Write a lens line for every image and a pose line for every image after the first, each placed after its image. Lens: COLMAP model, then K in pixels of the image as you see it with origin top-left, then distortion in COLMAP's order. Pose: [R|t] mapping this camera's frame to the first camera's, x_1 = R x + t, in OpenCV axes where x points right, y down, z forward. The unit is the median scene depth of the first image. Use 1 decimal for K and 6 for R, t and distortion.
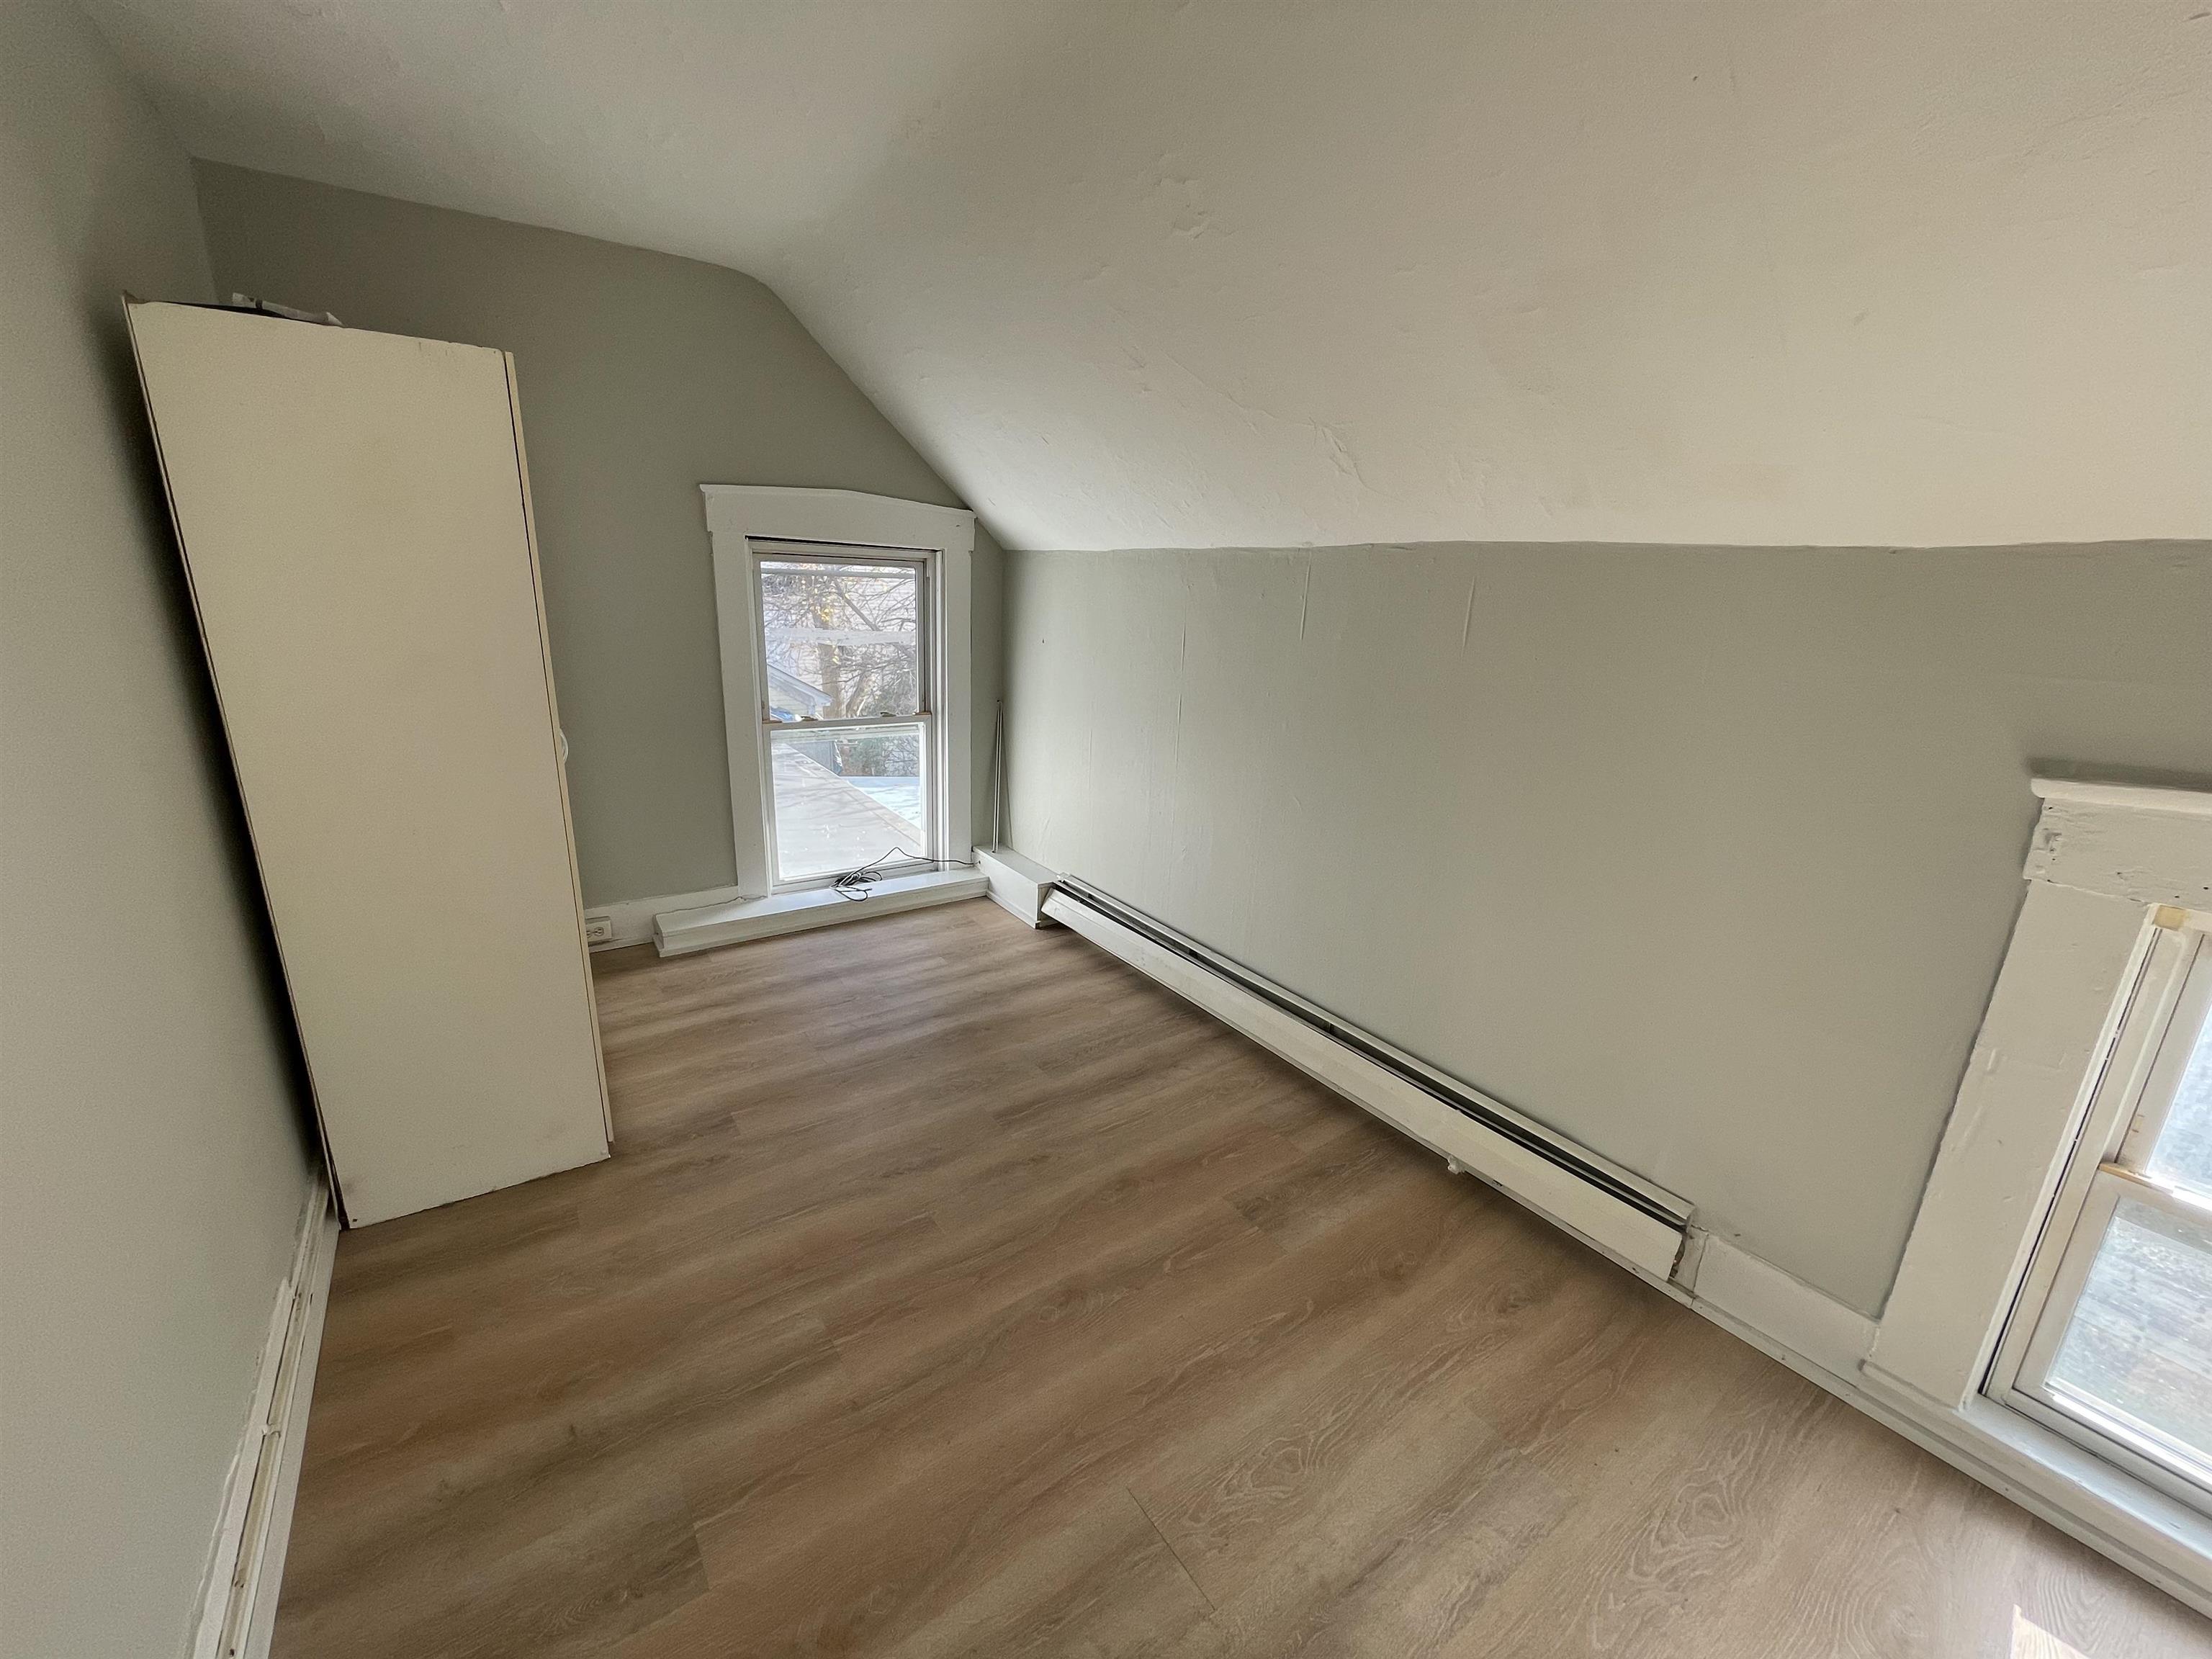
lens RADIAL K [[891.2, 0, 1106.0], [0, 891.2, 829.5], [0, 0, 1]] dist [-0.001363, -0.000371]
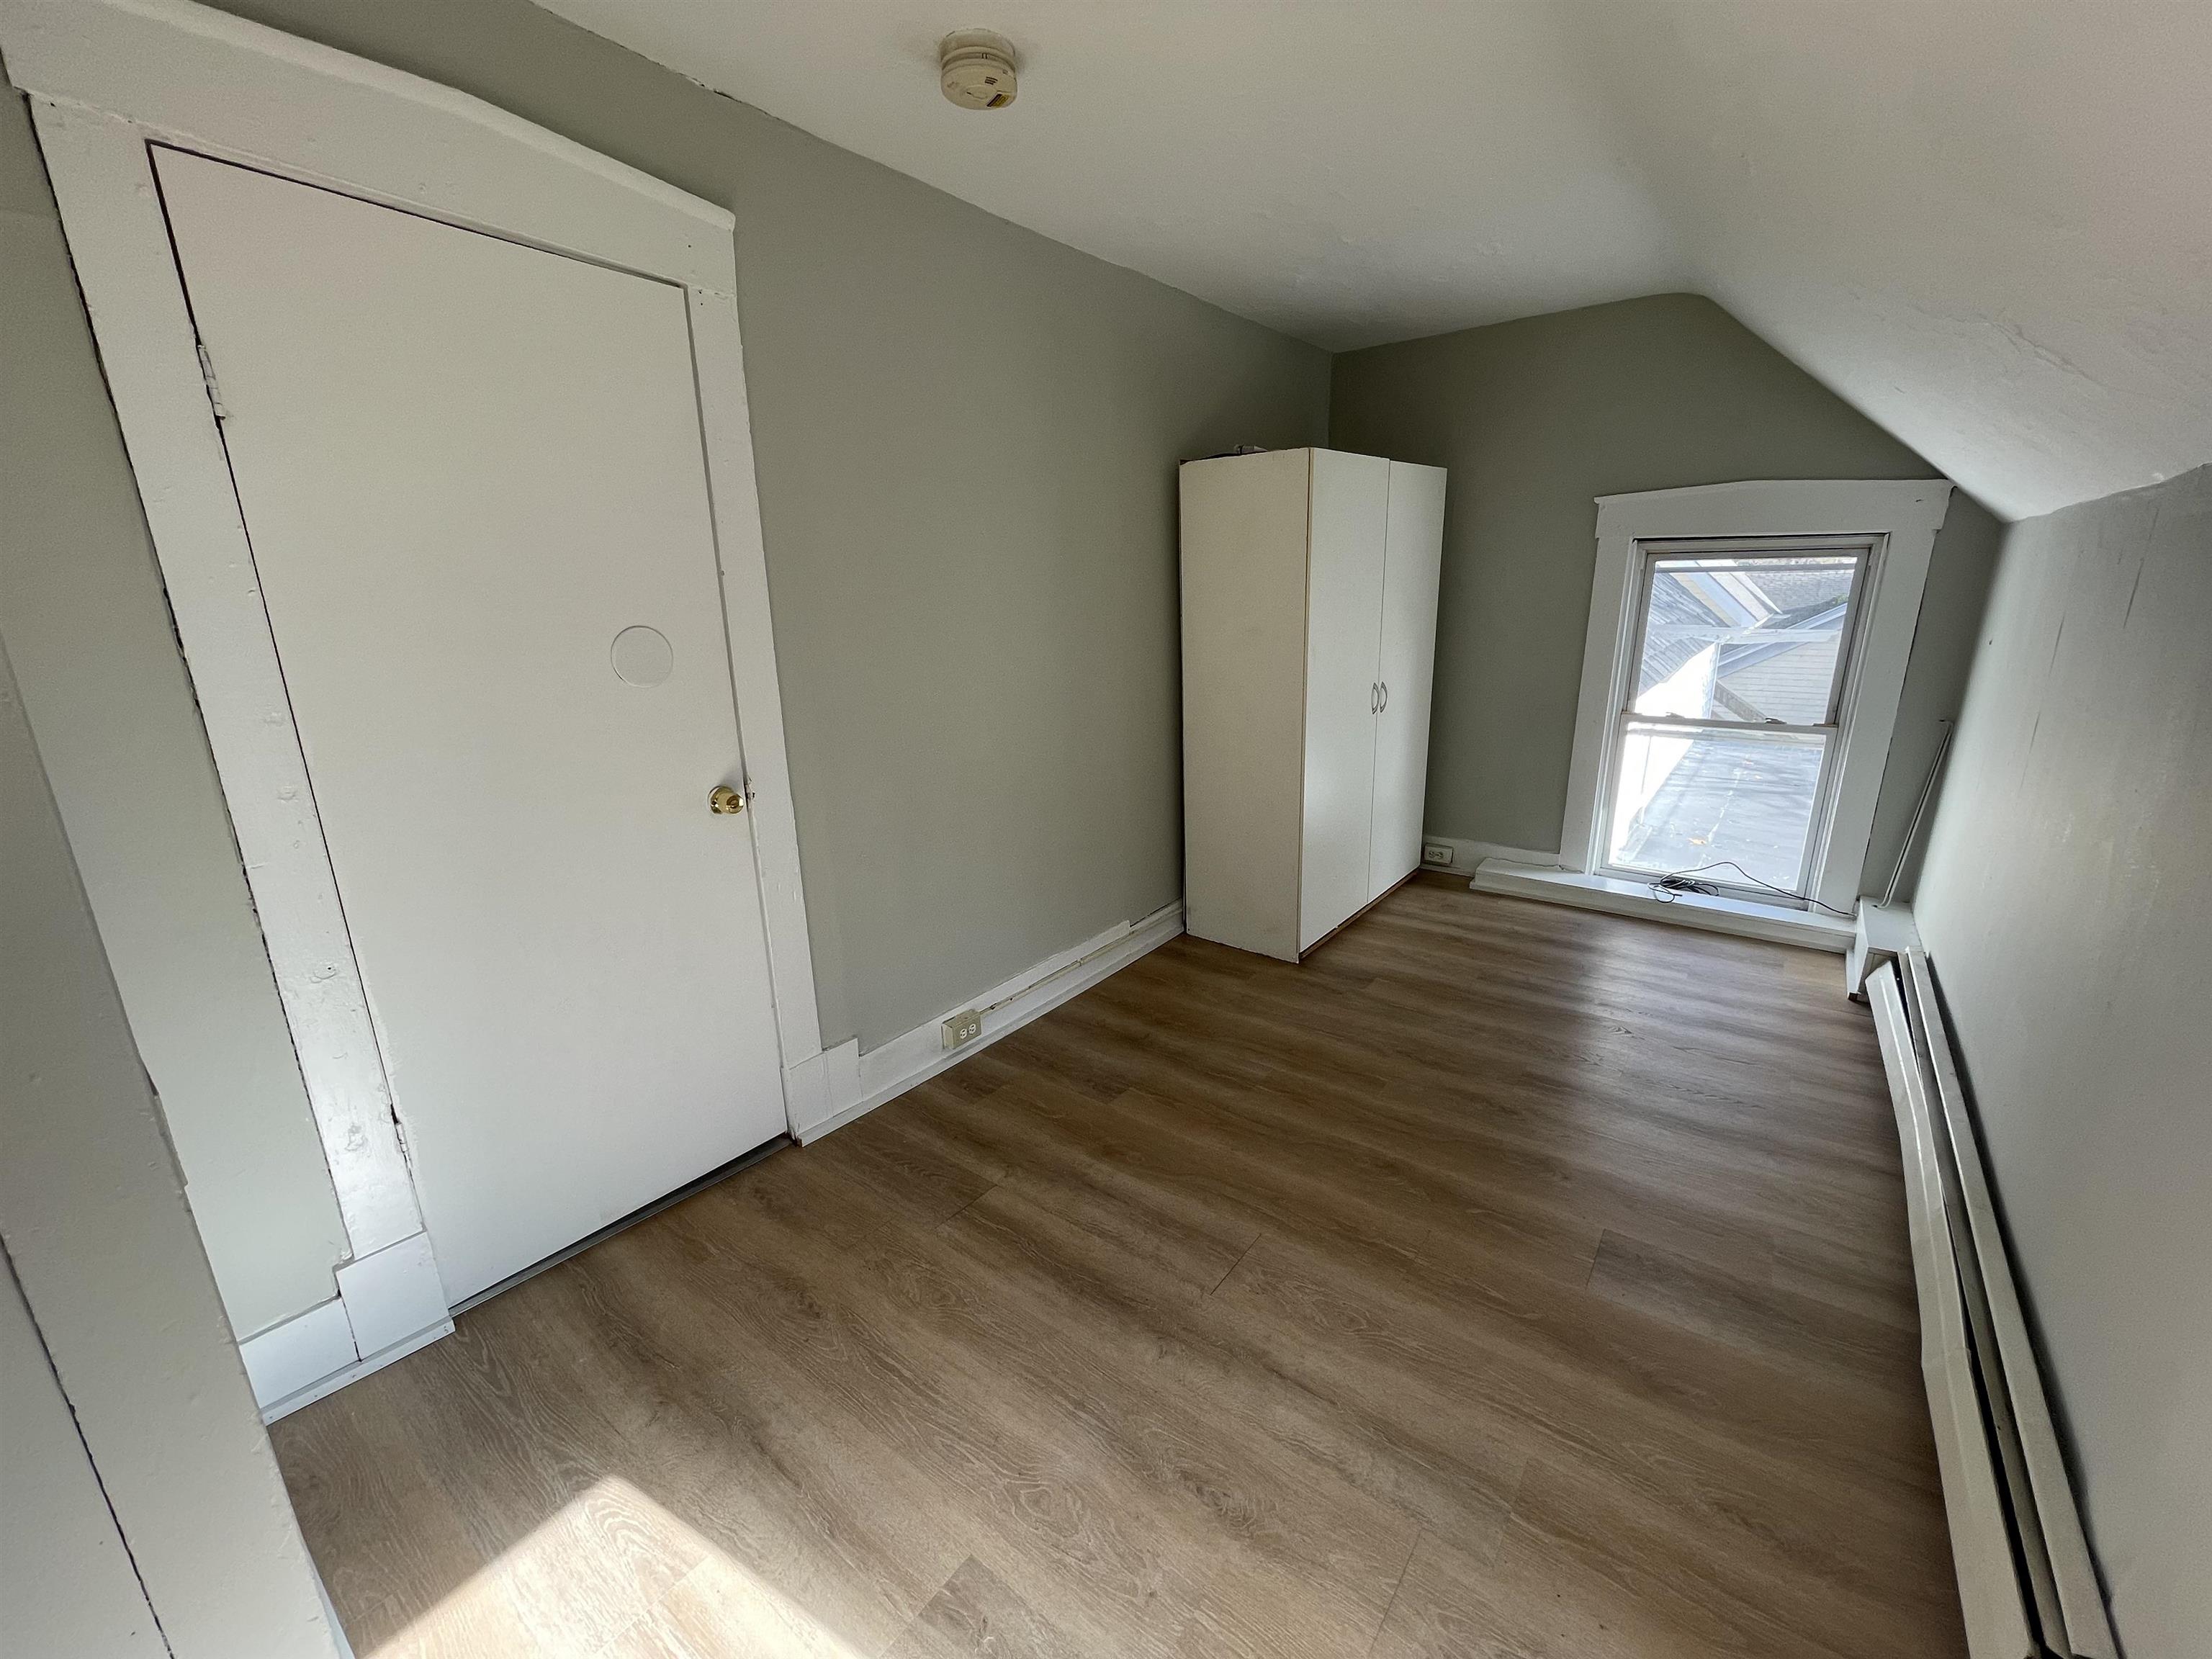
lens RADIAL K [[891.2, 0, 1106.0], [0, 891.2, 829.5], [0, 0, 1]] dist [-0.001363, -0.000371]
pose [[0.300917, 0.209736, -0.930301, 0.666869], [-0.229996, 0.962681, 0.142641, 0.006386], [0.925500, 0.171042, 0.337925, 0.136514]]
